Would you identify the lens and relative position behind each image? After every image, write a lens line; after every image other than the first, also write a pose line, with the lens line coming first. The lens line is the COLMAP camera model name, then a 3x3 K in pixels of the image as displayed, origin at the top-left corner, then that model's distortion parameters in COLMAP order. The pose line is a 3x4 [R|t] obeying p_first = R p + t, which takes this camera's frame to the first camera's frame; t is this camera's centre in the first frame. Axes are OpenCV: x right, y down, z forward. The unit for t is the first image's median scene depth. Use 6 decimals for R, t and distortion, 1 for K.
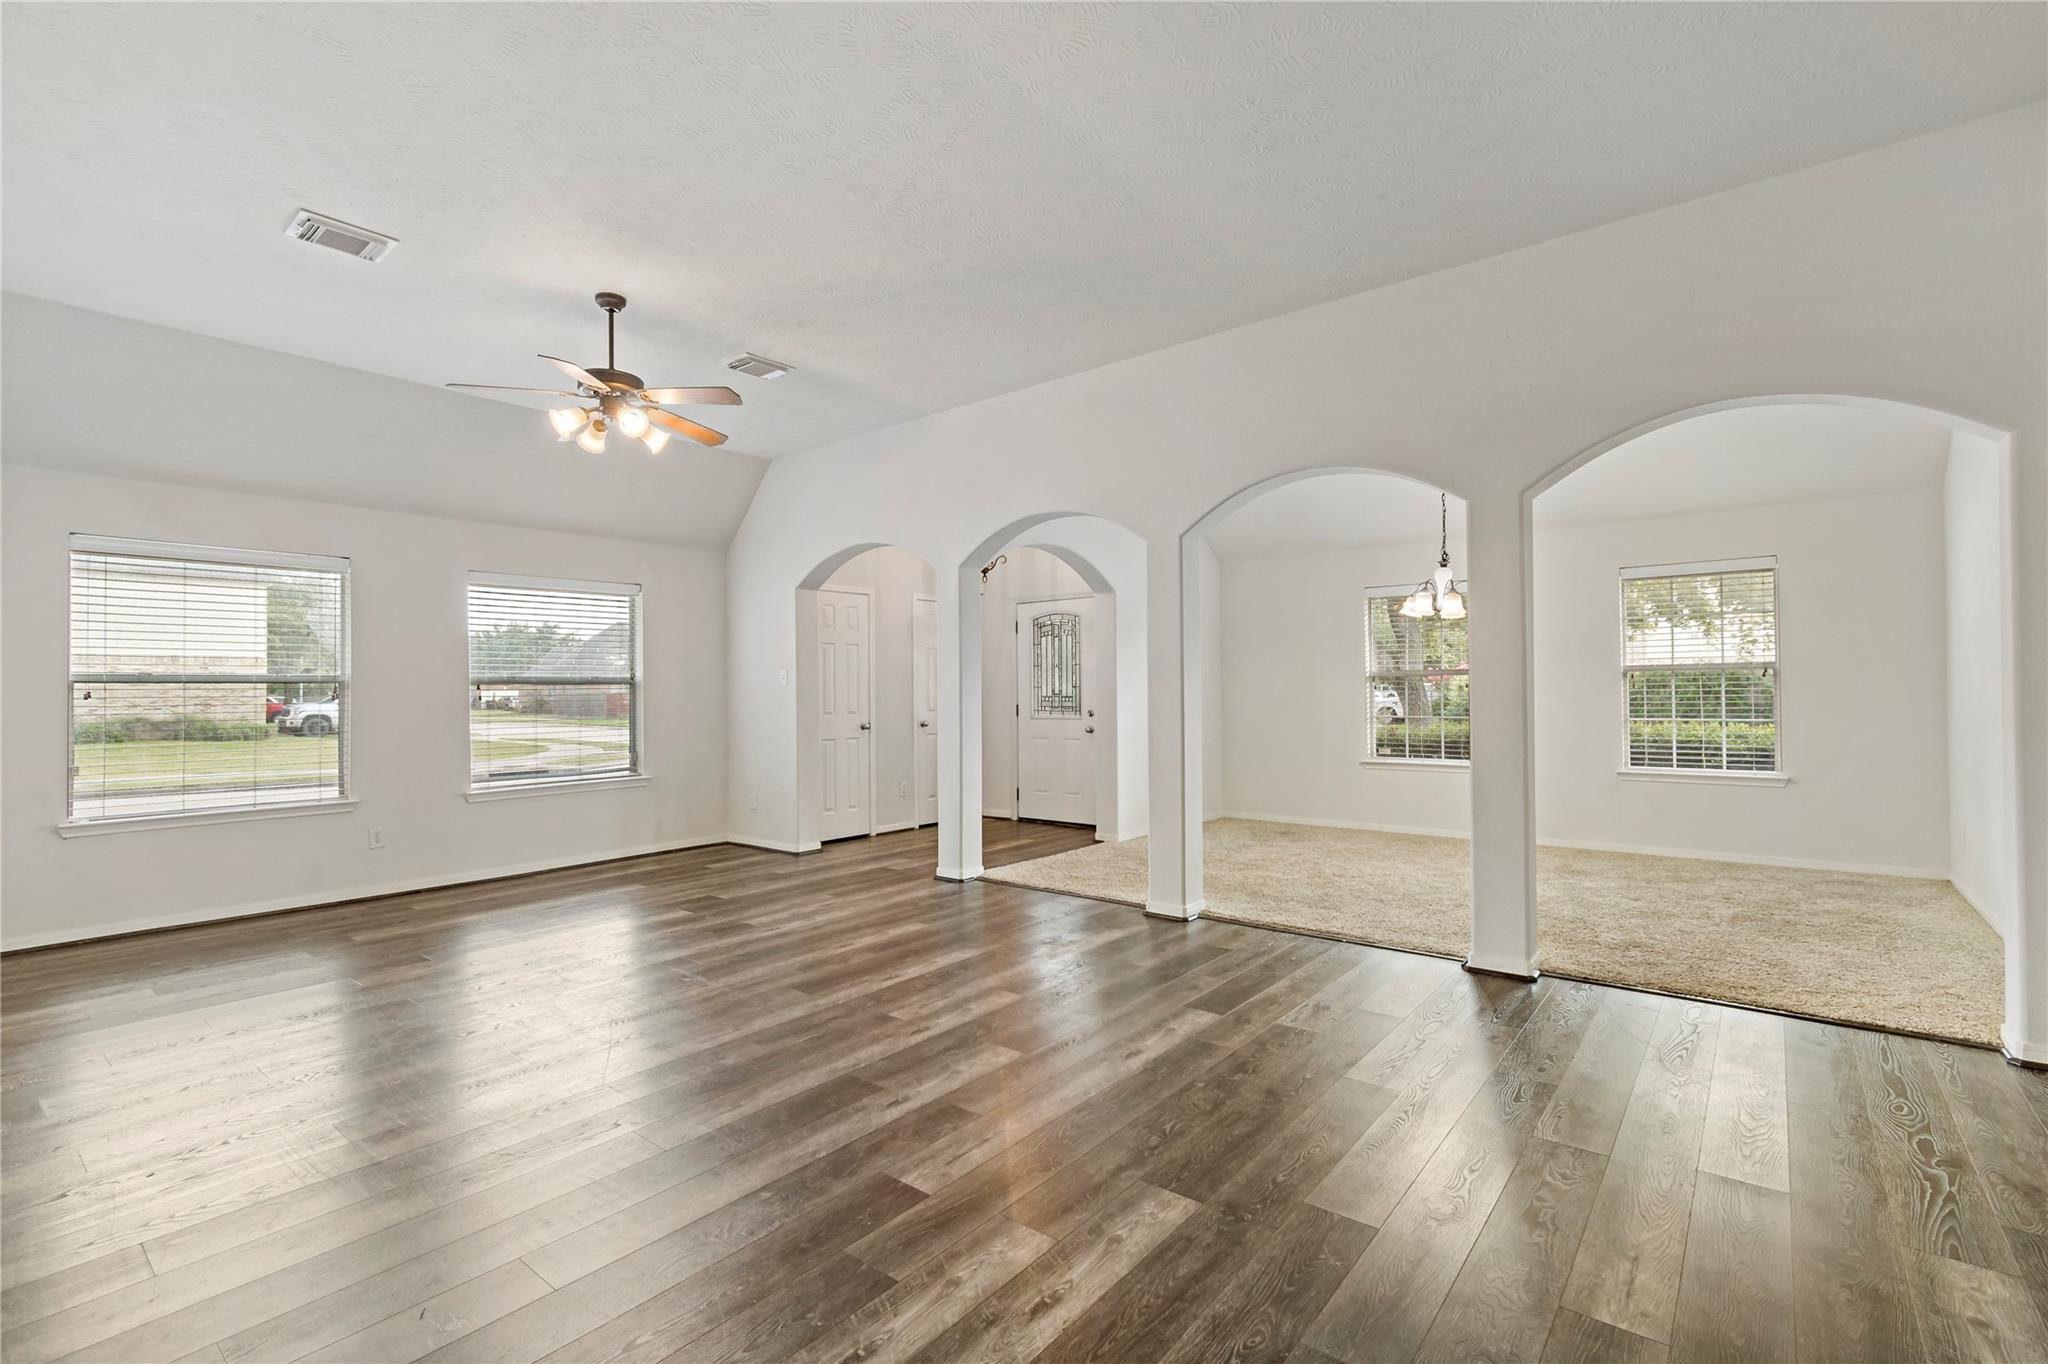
lens RADIAL K [[925.5, 0, 1024.4], [0, 925.5, 699.4], [0, 0, 1]] dist [-0.000691, -0.000187]
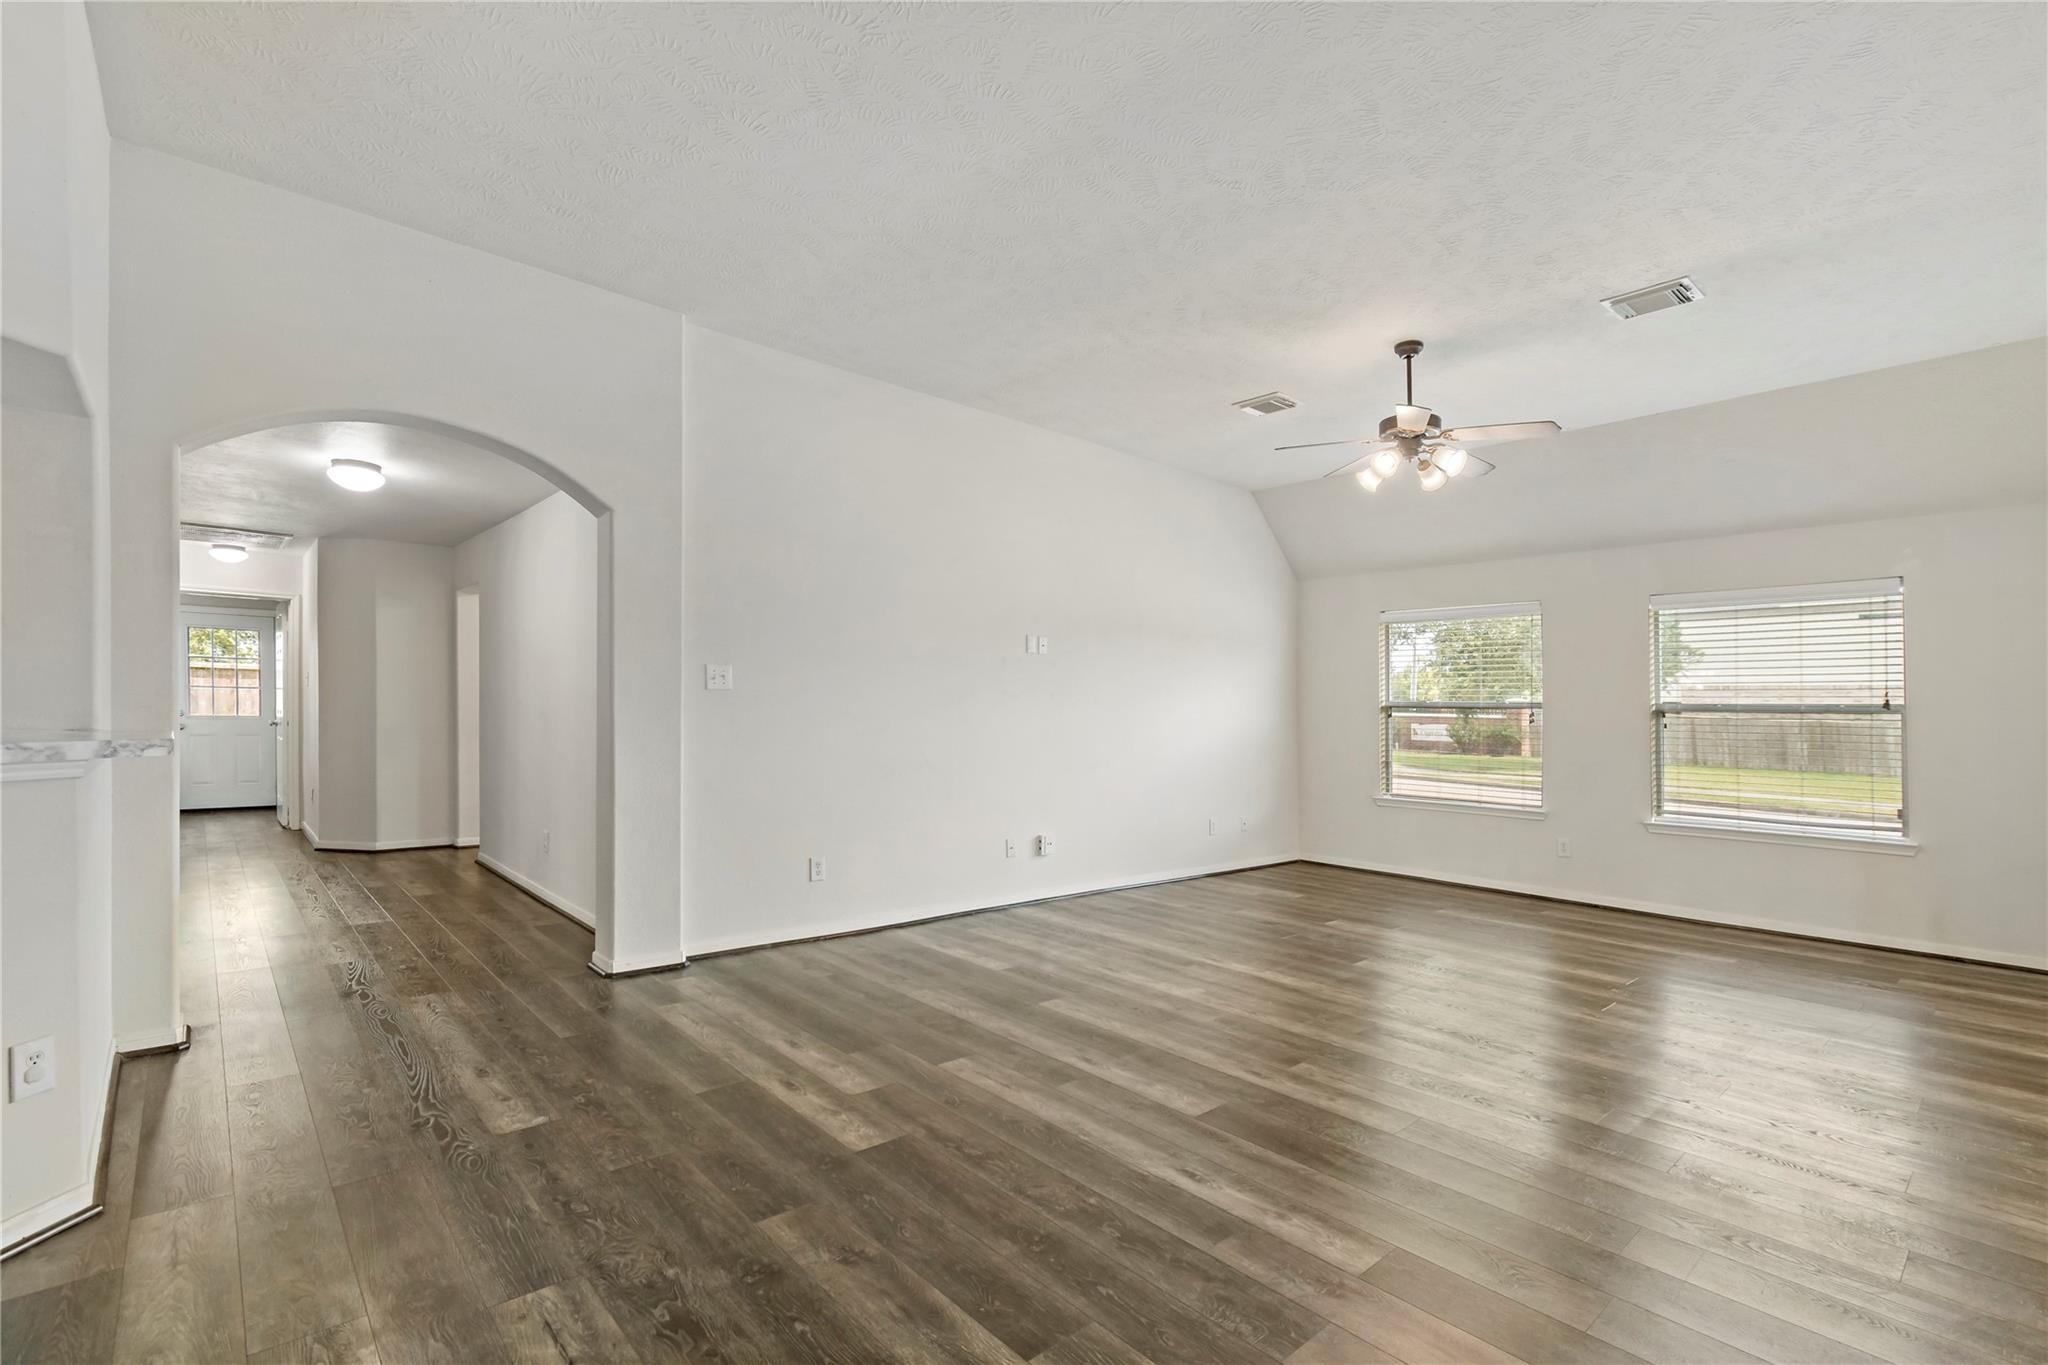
lens RADIAL K [[925.5, 0, 1006.7], [0, 925.5, 682.6], [0, 0, 1]] dist [-0.000691, -0.000187]
pose [[-0.172093, -0.018967, -0.984898, 1.003746], [-0.030576, 0.999436, -0.013905, -0.016295], [0.984606, 0.027722, -0.172576, 1.060571]]
